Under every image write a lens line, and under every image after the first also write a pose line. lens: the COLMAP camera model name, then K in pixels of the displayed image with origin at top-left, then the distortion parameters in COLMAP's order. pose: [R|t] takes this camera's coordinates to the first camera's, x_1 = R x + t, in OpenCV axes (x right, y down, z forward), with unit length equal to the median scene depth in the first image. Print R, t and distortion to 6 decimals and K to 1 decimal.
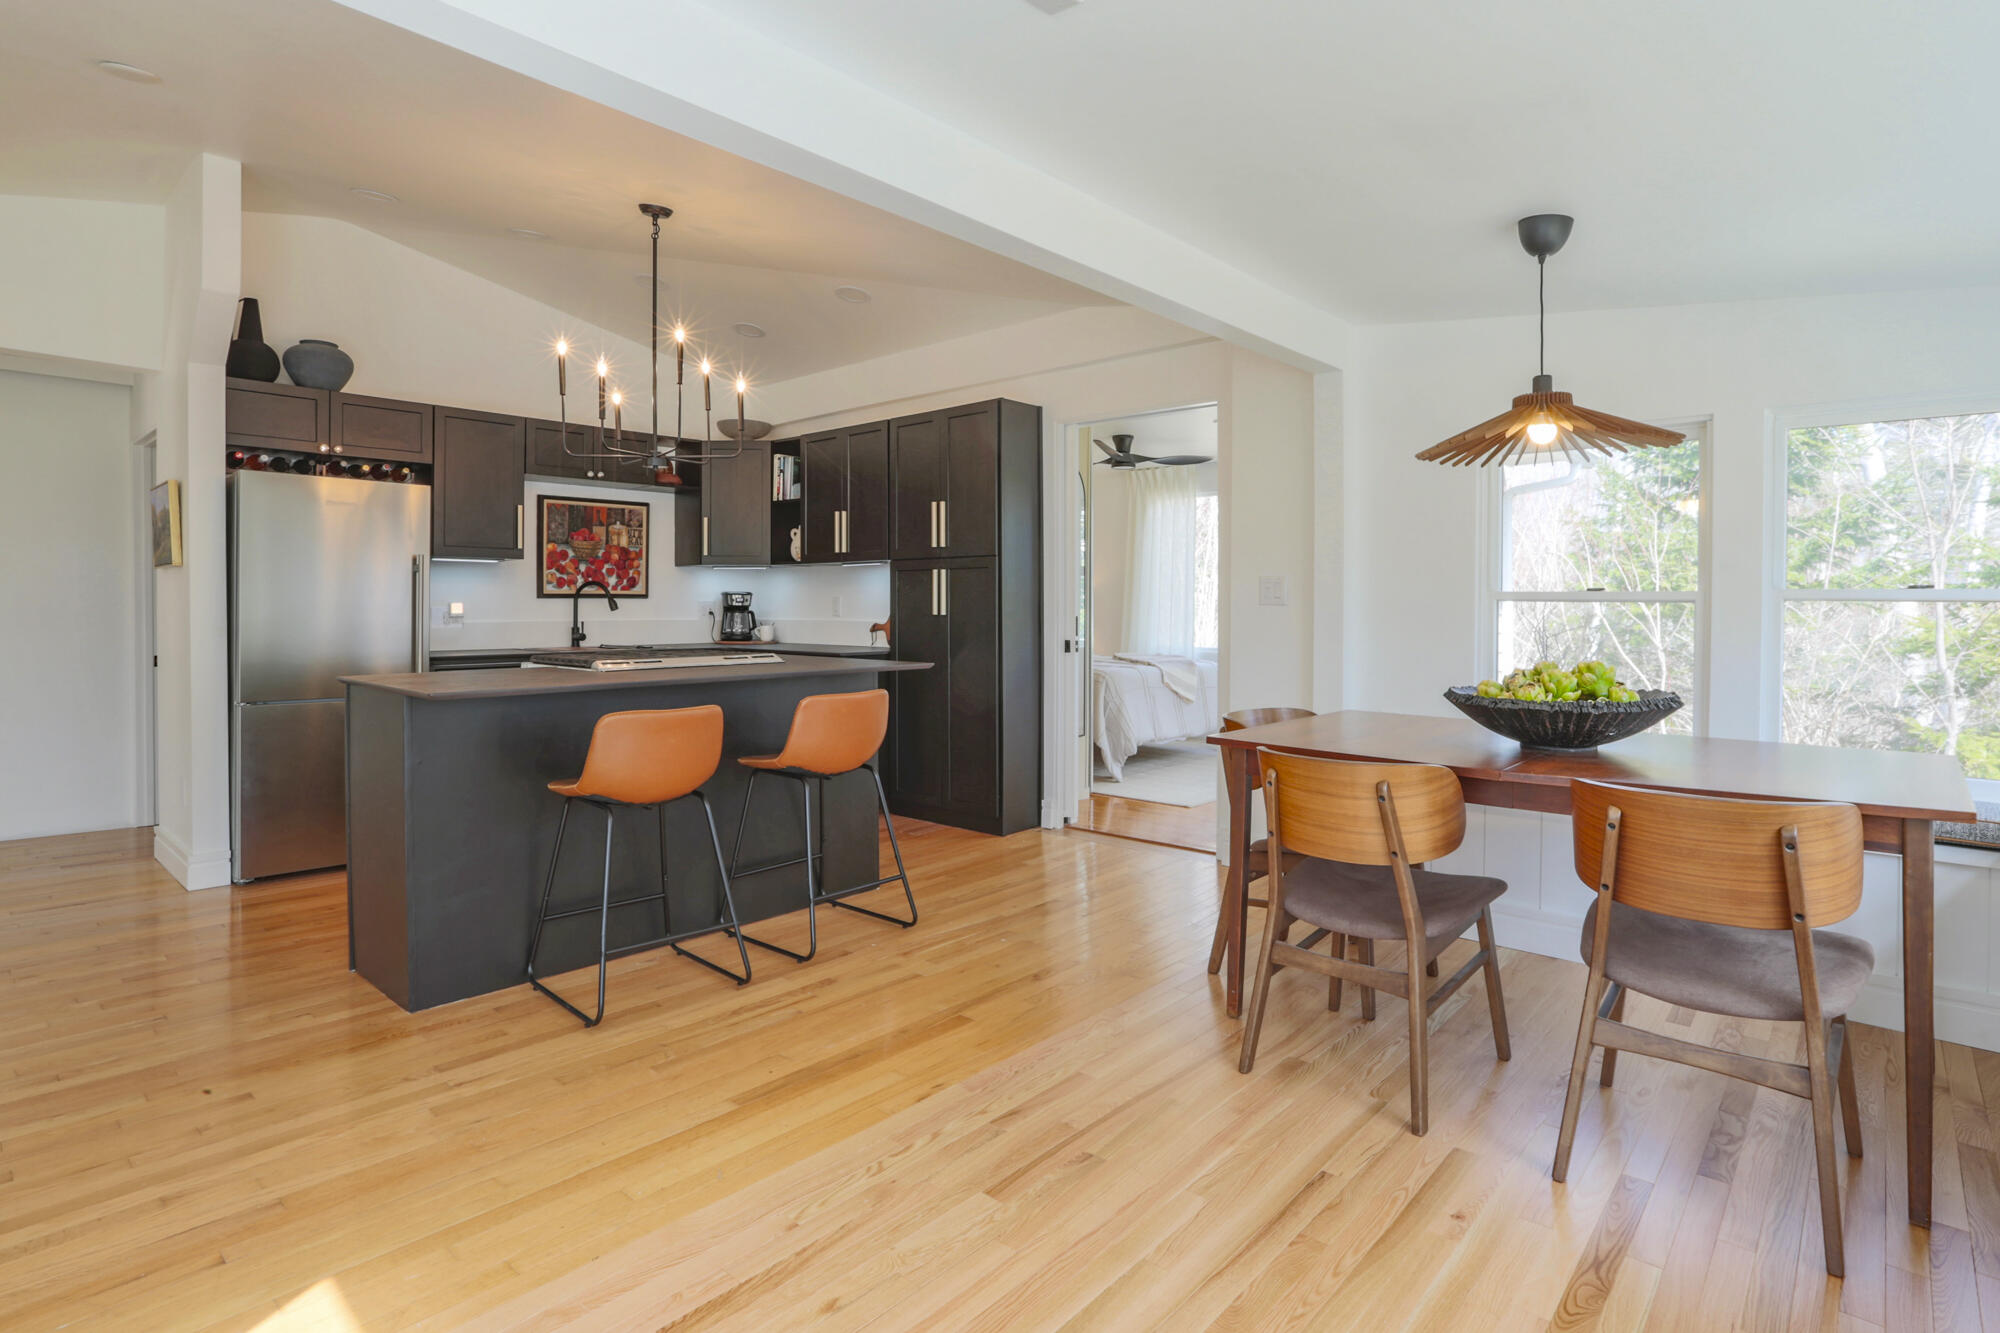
lens RADIAL K [[1017.2, 0, 965.0], [0, 1017.2, 596.1], [0, 0, 1]] dist [-0.001879, -0.000183]
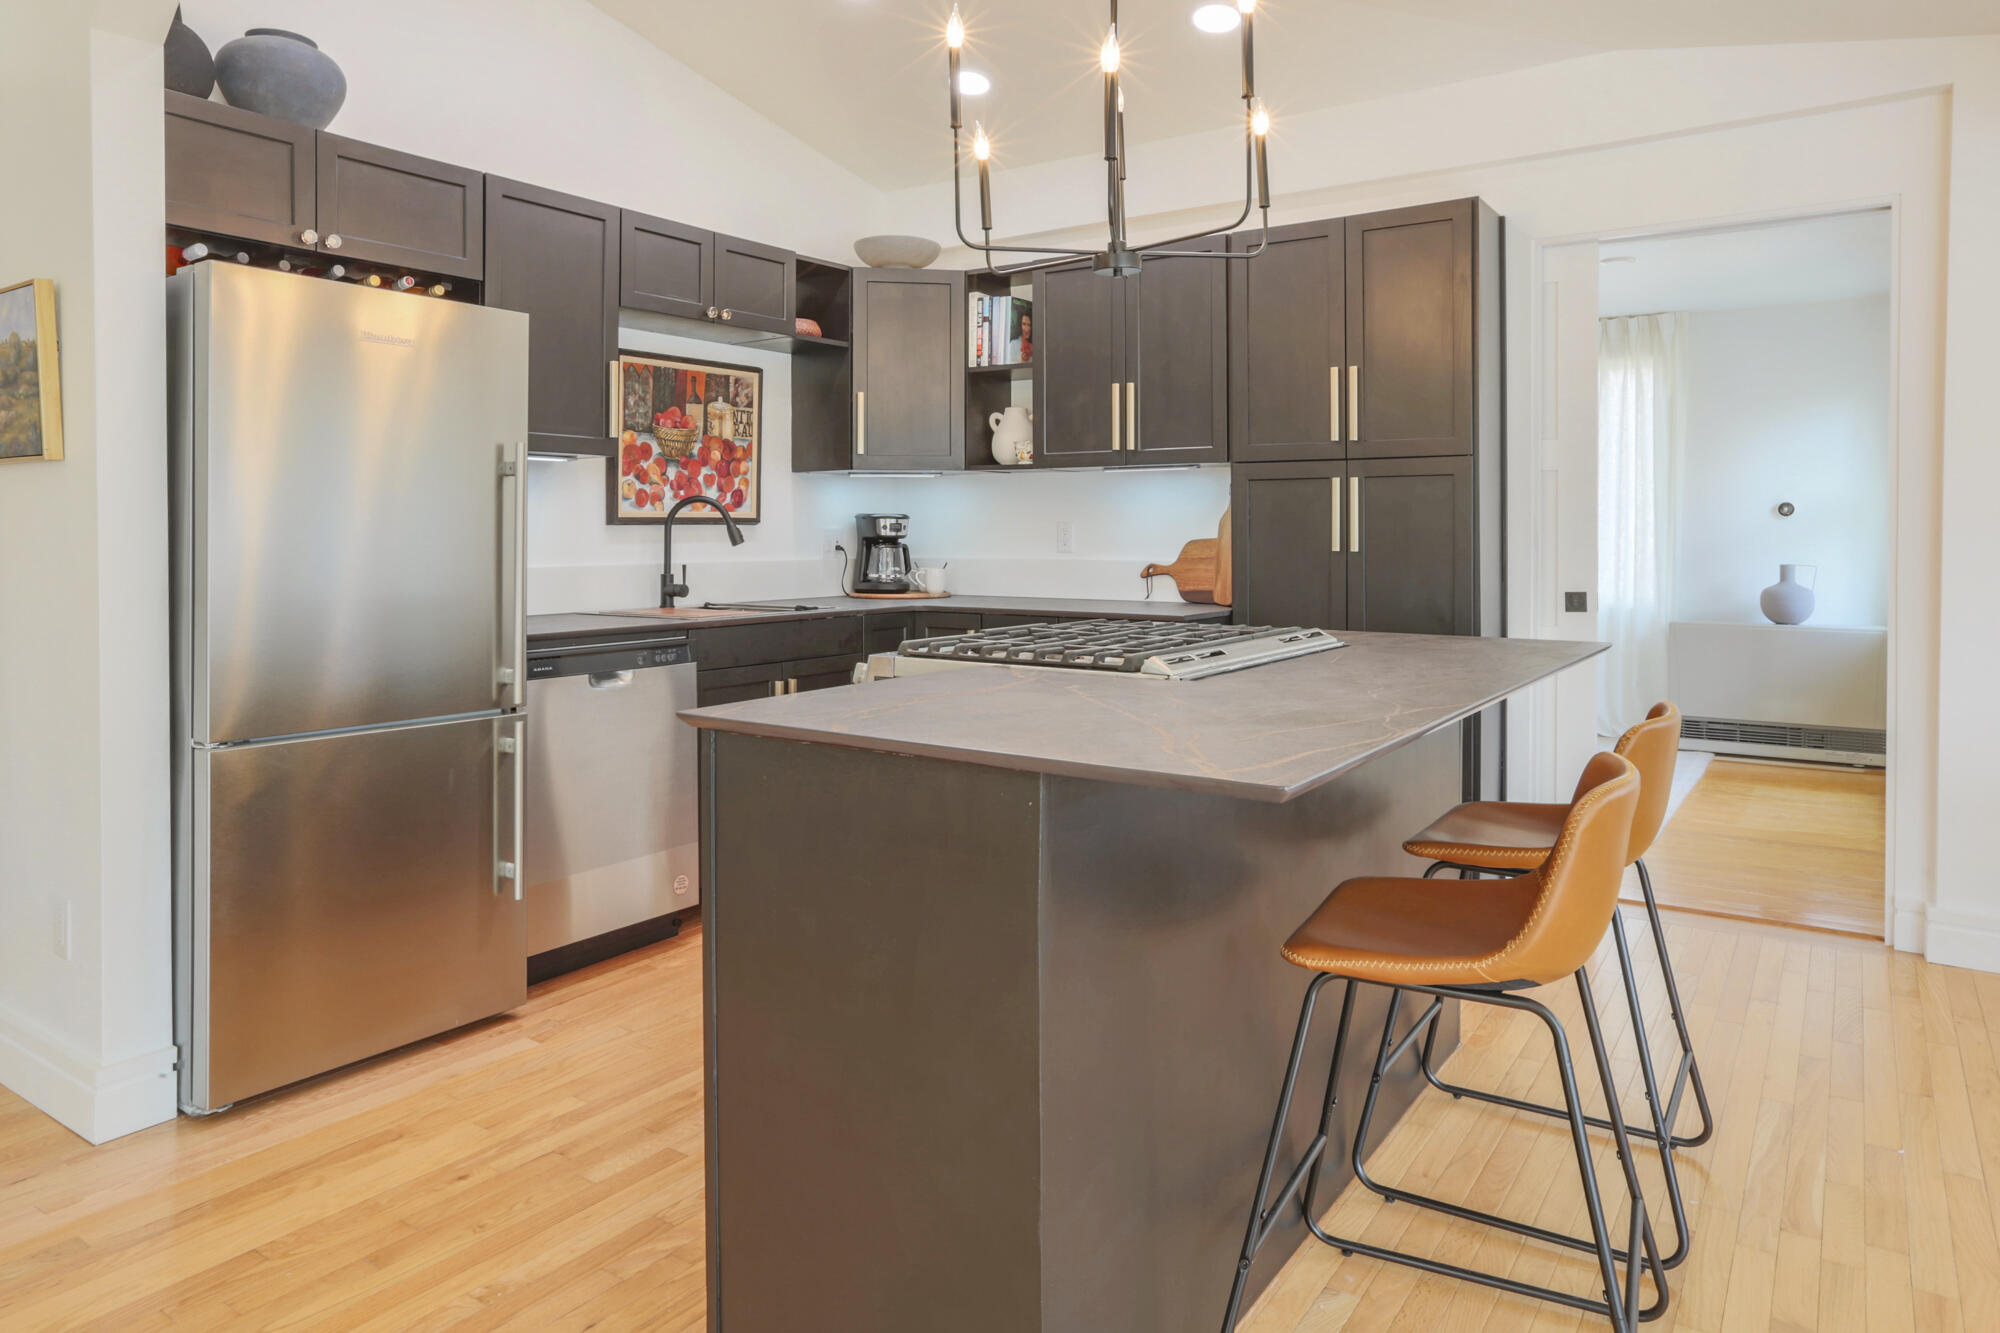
lens RADIAL K [[1272.1, 0, 996.4], [0, 1272.1, 525.8], [0, 0, 1]] dist [0.002499, 0.002145]
pose [[0.987921, -0.001654, 0.154948, -0.312668], [0.000635, 0.999978, 0.006626, -0.002143], [-0.154955, -0.006447, 0.987900, 0.244868]]
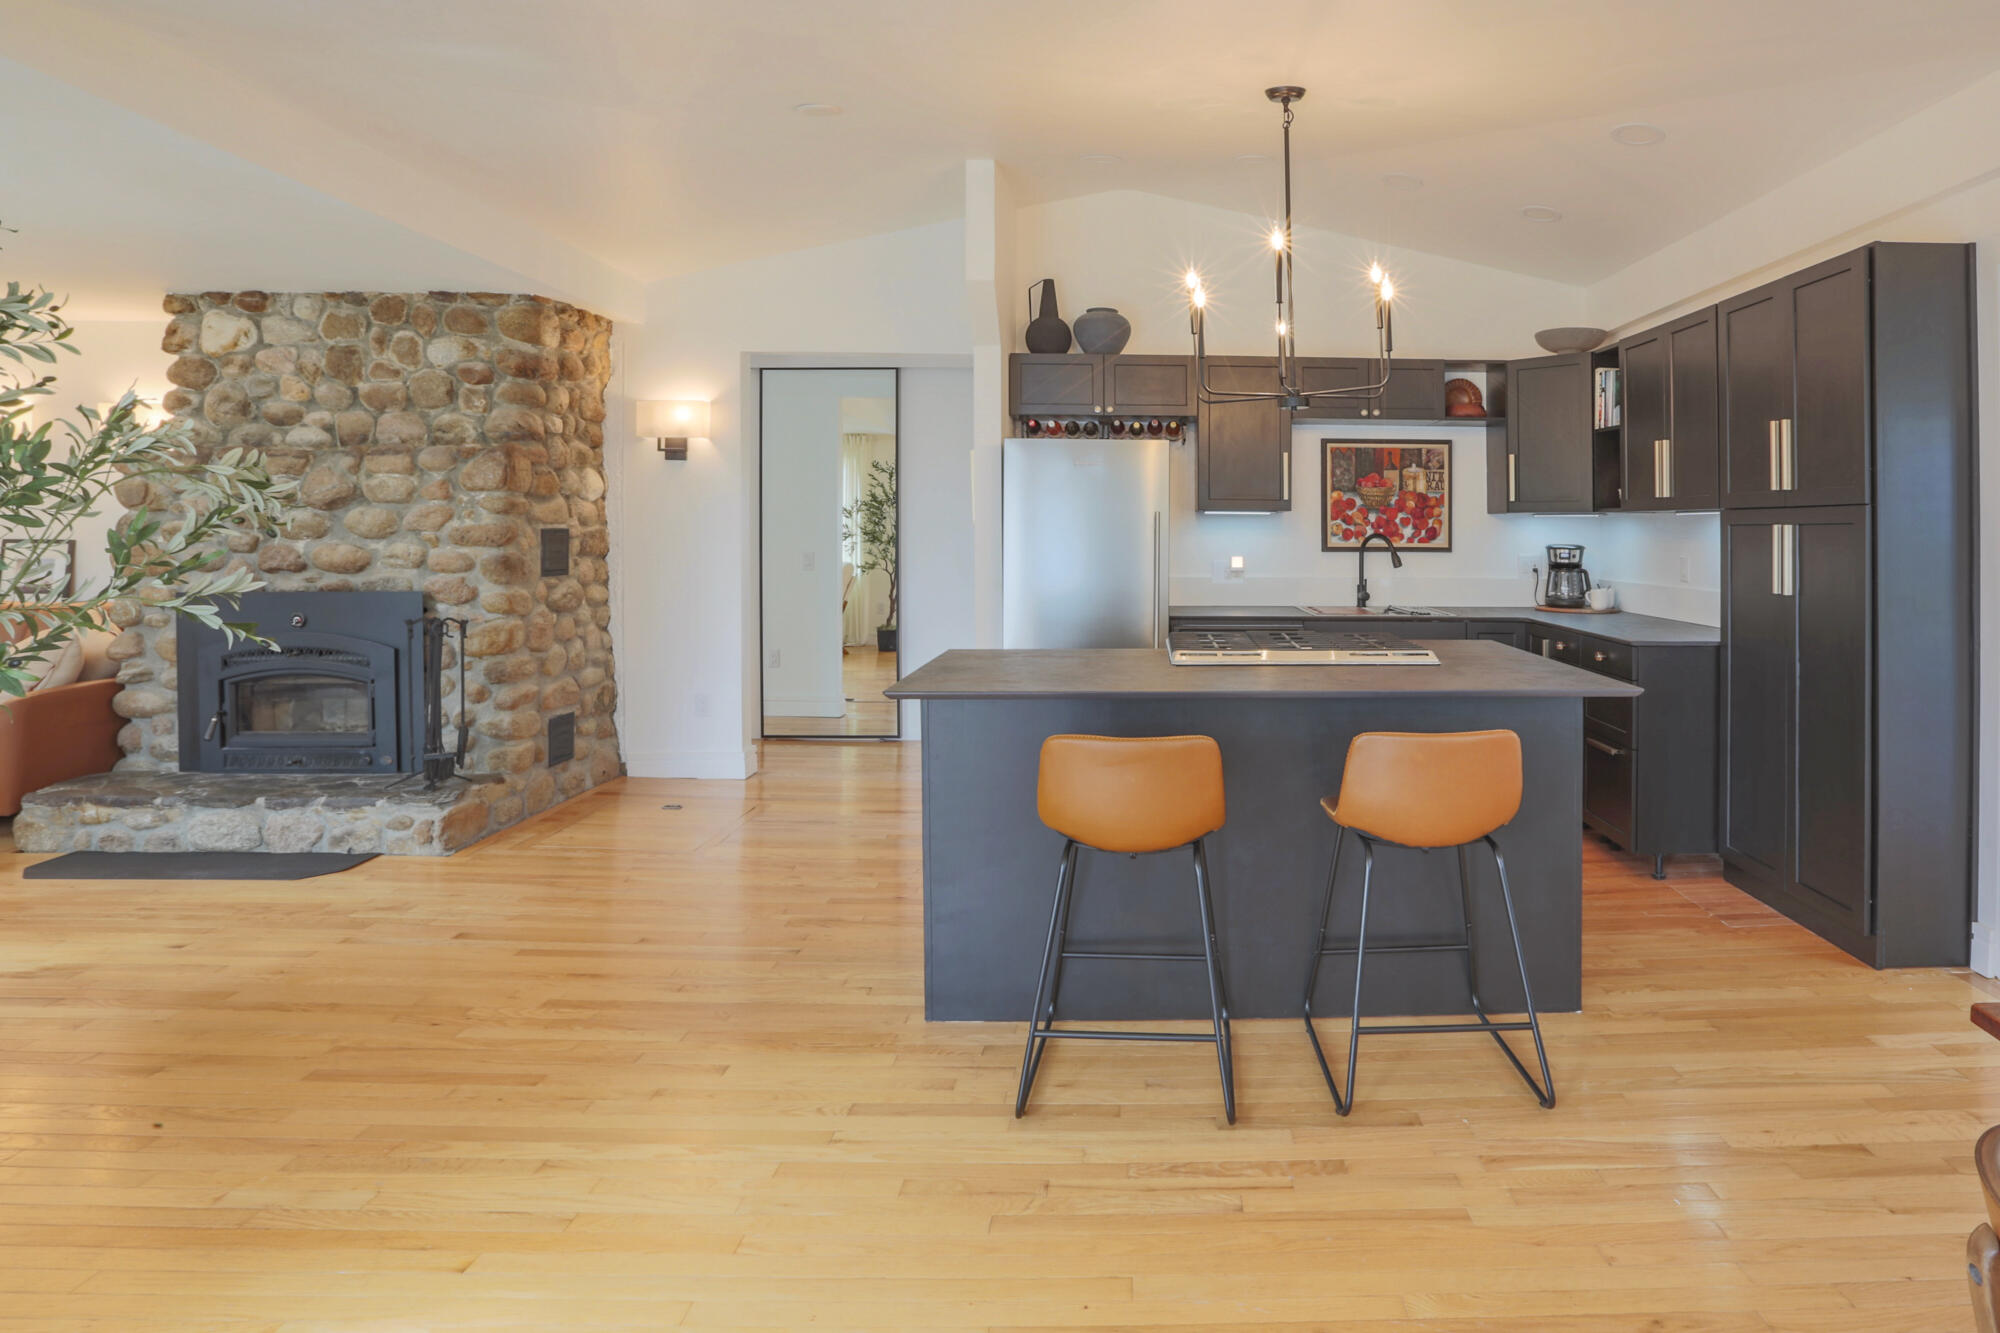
lens RADIAL K [[1048.0, 0, 1160.6], [0, 1048.0, 521.4], [0, 0, 1]] dist [-0.043443, 0.014476]
pose [[0.710930, 0.000027, -0.703263, 0.138682], [0.000514, 1.000000, 0.000559, -0.026060], [0.703263, -0.000759, 0.710930, 0.227067]]
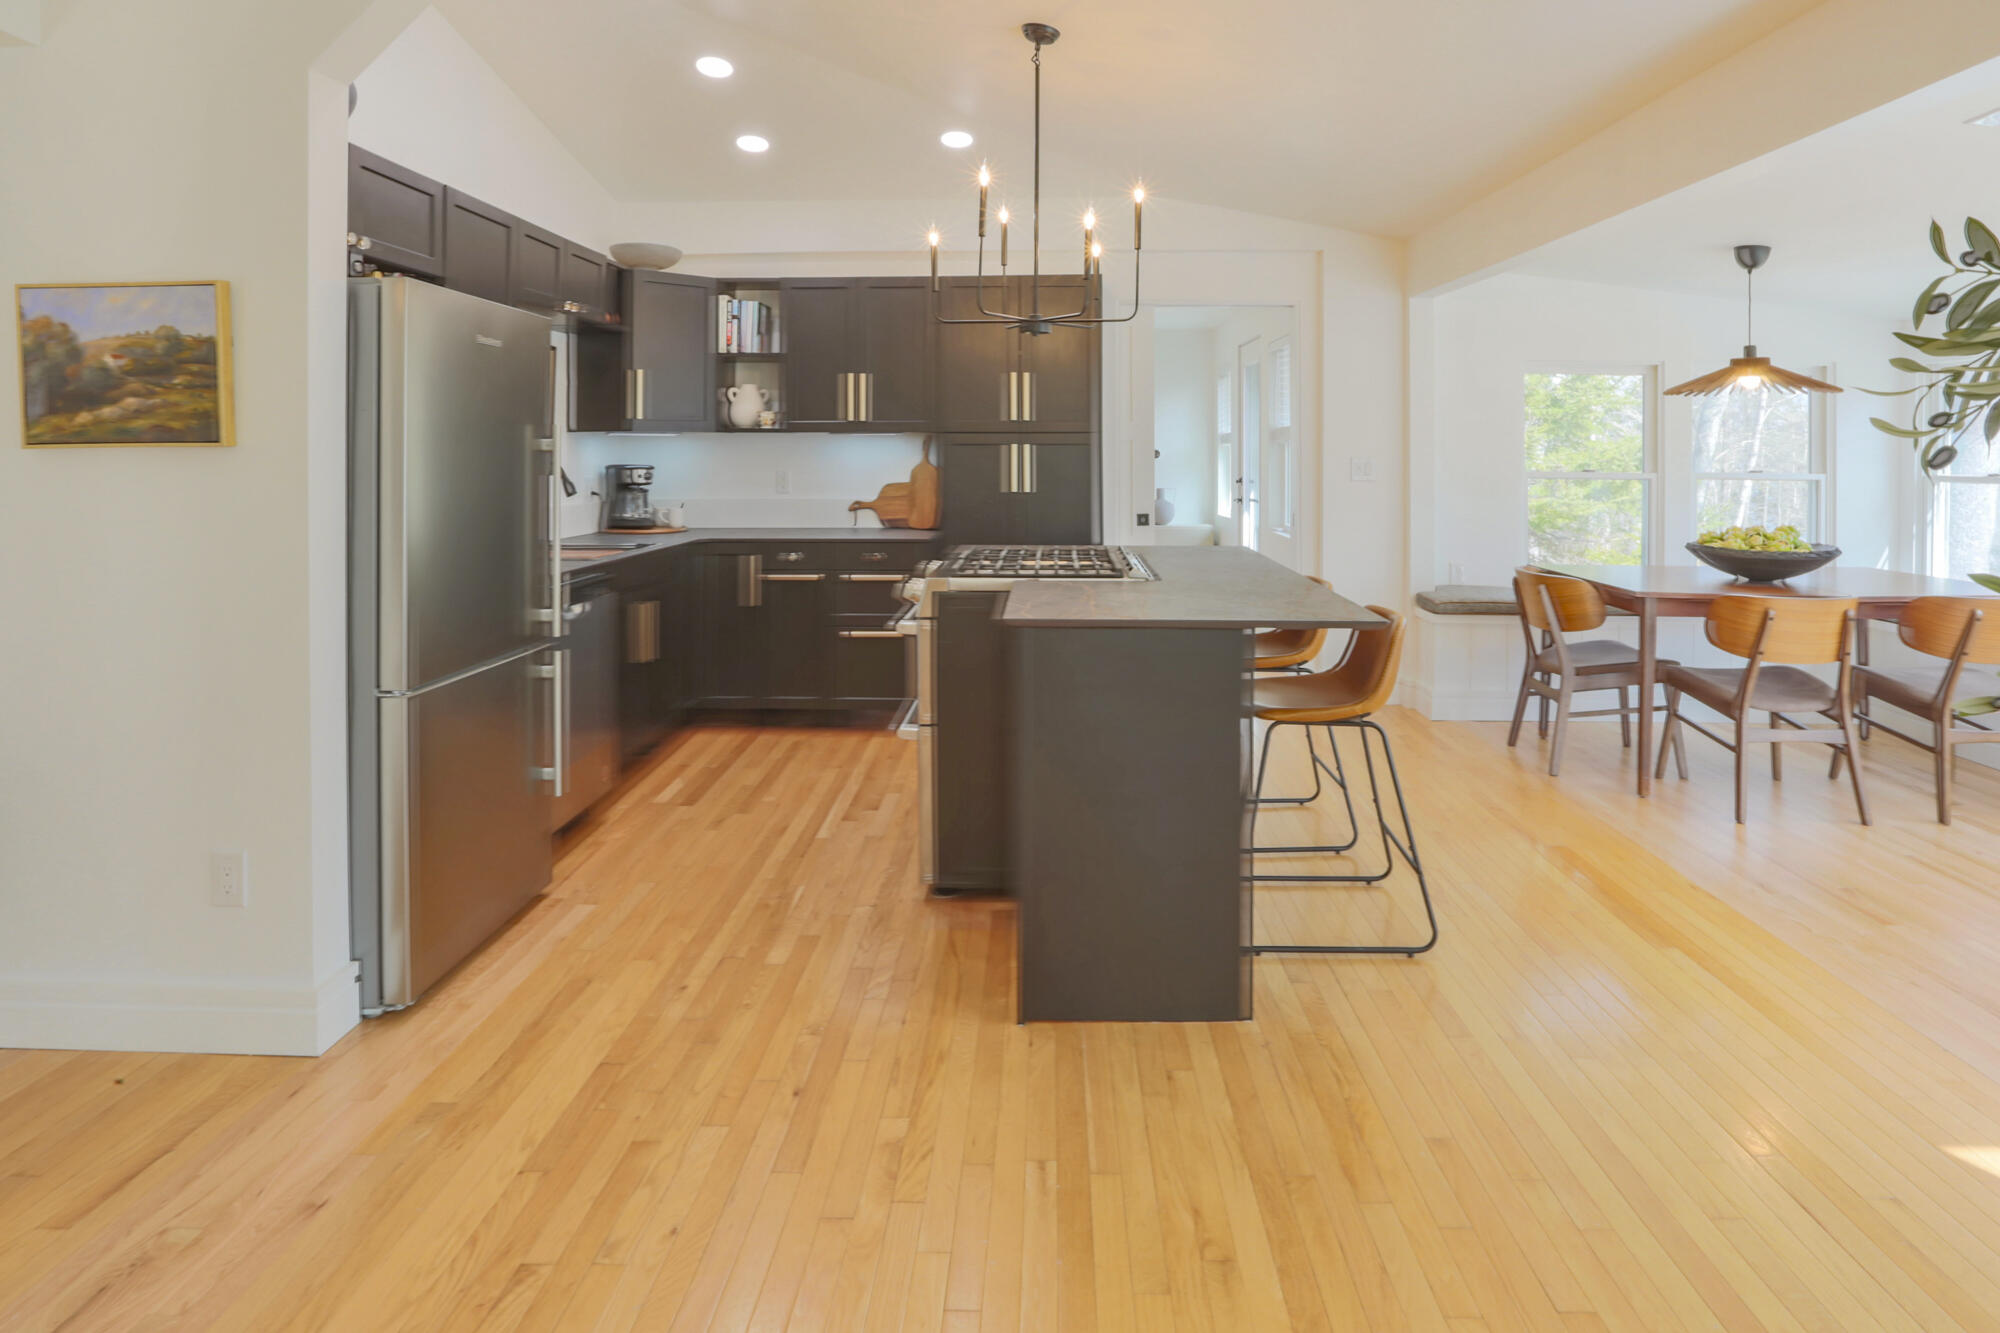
lens RADIAL K [[1026.5, 0, 1025.0], [0, 1026.5, 444.6], [0, 0, 1]] dist [-0.020510, 0.000404]
pose [[0.742150, 0.003027, 0.670227, -0.590621], [-0.004526, 0.999990, 0.000495, -0.023695], [-0.670218, -0.003401, 0.742156, 0.251263]]
